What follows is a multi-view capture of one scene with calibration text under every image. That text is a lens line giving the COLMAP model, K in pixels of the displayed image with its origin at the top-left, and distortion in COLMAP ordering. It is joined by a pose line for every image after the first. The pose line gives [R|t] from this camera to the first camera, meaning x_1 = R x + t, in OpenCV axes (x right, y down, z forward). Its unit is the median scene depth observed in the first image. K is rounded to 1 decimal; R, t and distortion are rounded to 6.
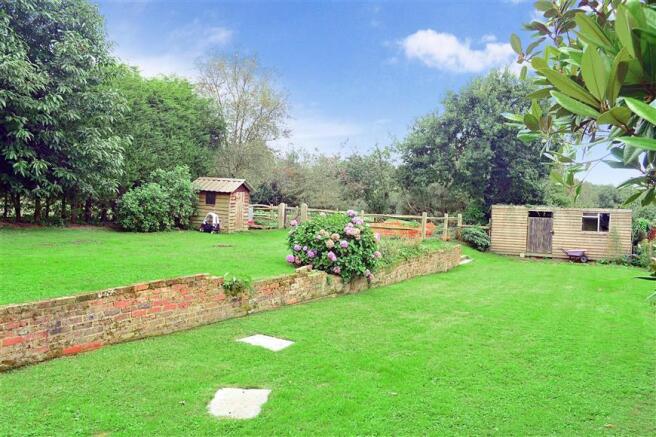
lens RADIAL K [[491.6, 0, 328.0], [0, 491.6, 218.5], [0, 0, 1]] dist [-0.083902, 0.004007]
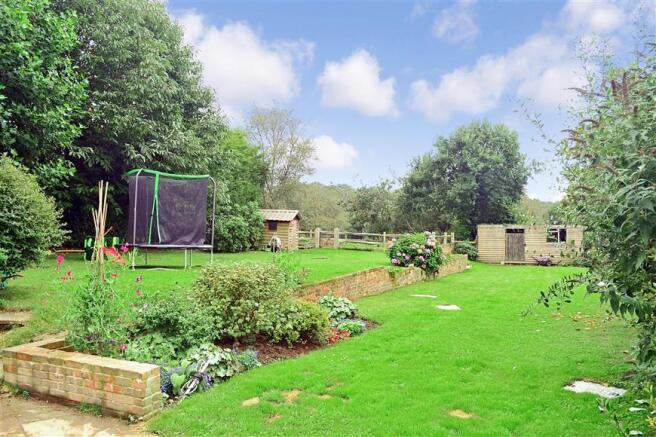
lens RADIAL K [[491.6, 0, 328.0], [0, 491.6, 218.5], [0, 0, 1]] dist [-0.083902, 0.004007]
pose [[0.995553, -0.025205, 0.090765, -0.189423], [0.029322, 0.998587, -0.044317, 0.001364], [-0.089520, 0.046781, 0.994886, -0.272990]]
